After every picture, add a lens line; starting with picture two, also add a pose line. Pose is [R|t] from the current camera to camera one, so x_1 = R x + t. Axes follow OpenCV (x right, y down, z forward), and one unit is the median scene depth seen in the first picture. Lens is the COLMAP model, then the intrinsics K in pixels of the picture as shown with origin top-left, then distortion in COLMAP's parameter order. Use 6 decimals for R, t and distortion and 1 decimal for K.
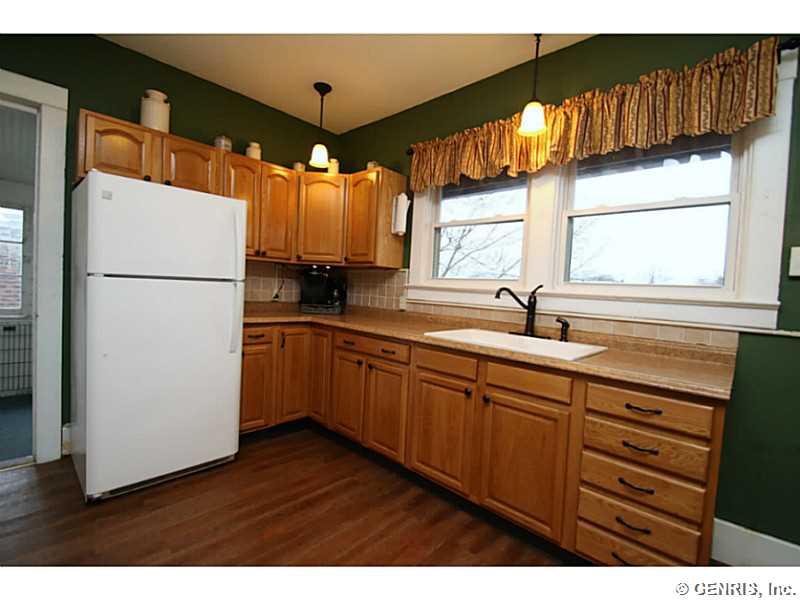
lens RADIAL K [[369.1, 0, 394.6], [0, 369.1, 300.0], [0, 0, 1]] dist [-0.000517, -0.004206]
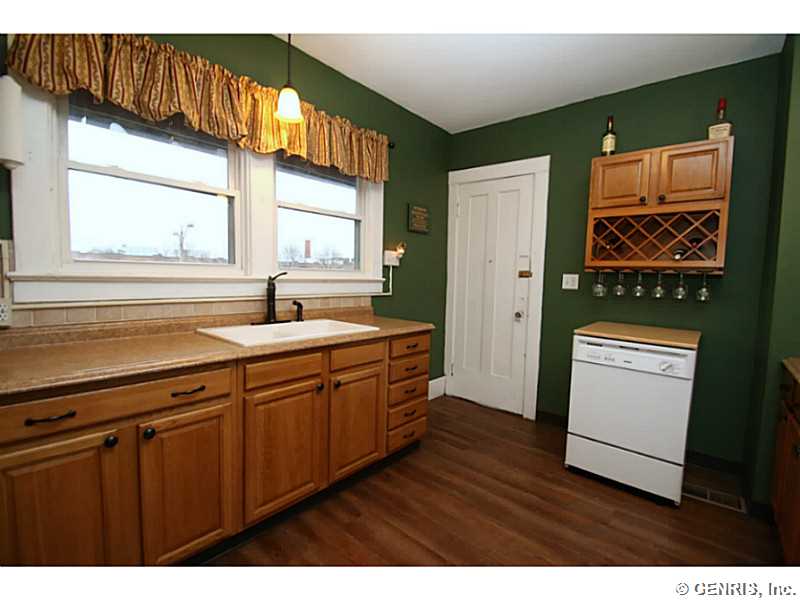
lens RADIAL K [[369.1, 0, 400.0], [0, 369.1, 298.7], [0, 0, 1]] dist [-0.000517, -0.004206]
pose [[-0.053204, -0.116416, 0.991774, -0.675617], [0.009532, 0.993077, 0.117081, -0.086247], [-0.998538, 0.015683, -0.051726, 0.743779]]
